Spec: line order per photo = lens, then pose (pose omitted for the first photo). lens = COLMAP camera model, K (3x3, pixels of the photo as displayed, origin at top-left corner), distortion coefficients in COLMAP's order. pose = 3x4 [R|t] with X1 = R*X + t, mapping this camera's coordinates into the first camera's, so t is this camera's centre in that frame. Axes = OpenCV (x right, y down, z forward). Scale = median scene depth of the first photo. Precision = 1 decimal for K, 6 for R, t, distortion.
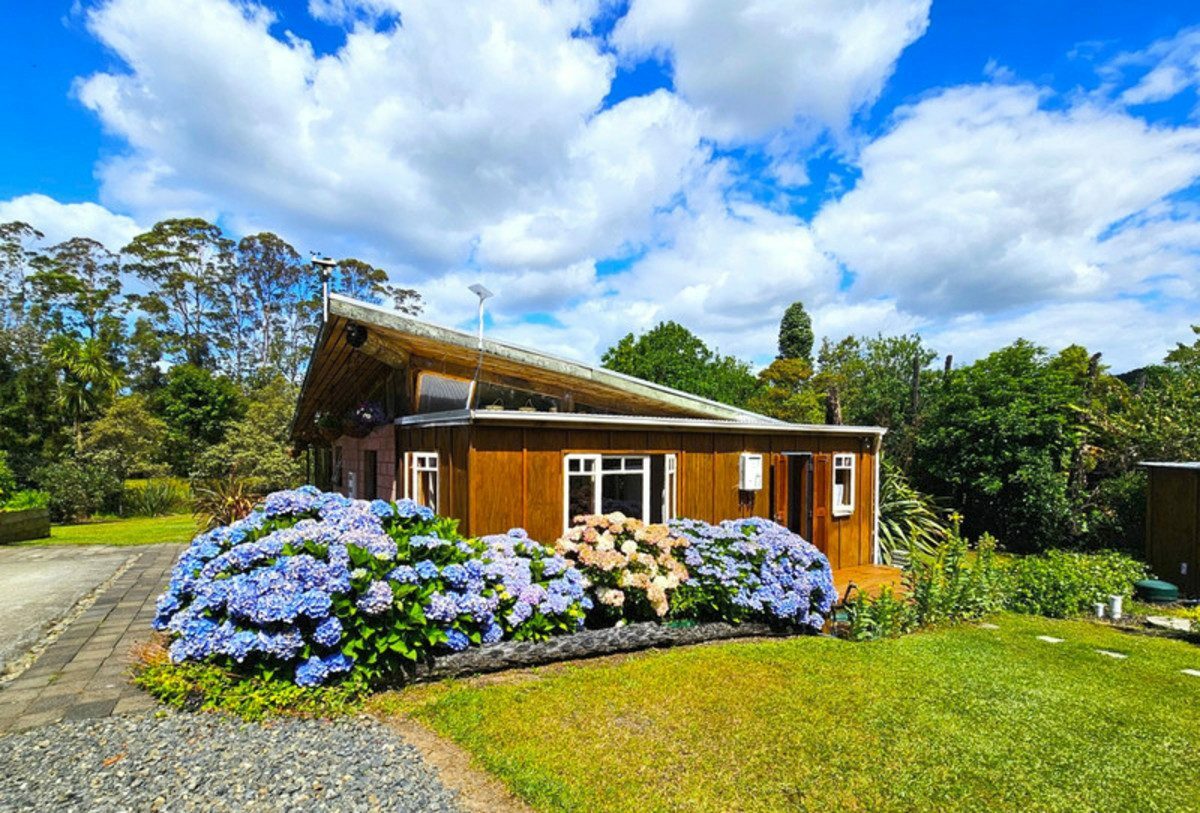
lens RADIAL K [[915.1, 0, 598.5], [0, 915.1, 482.5], [0, 0, 1]] dist [-0.004743, 0.003146]
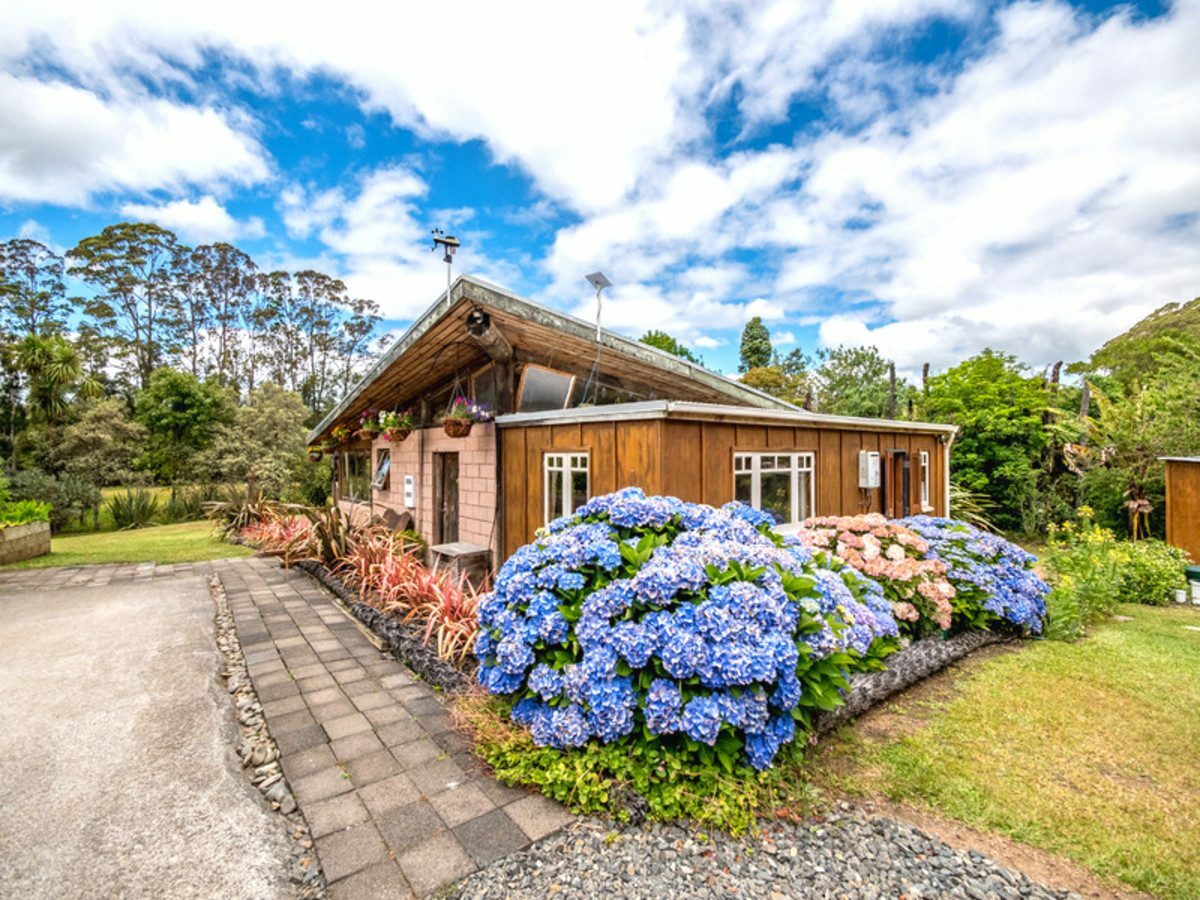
lens RADIAL K [[805.1, 0, 600.0], [0, 805.1, 450.0], [0, 0, 1]] dist [-0.007182, -0.005055]
pose [[0.986253, -0.007422, 0.165073, -0.120457], [0.014669, 0.998979, -0.042722, 0.000114], [-0.164588, 0.044556, 0.985356, 0.087849]]
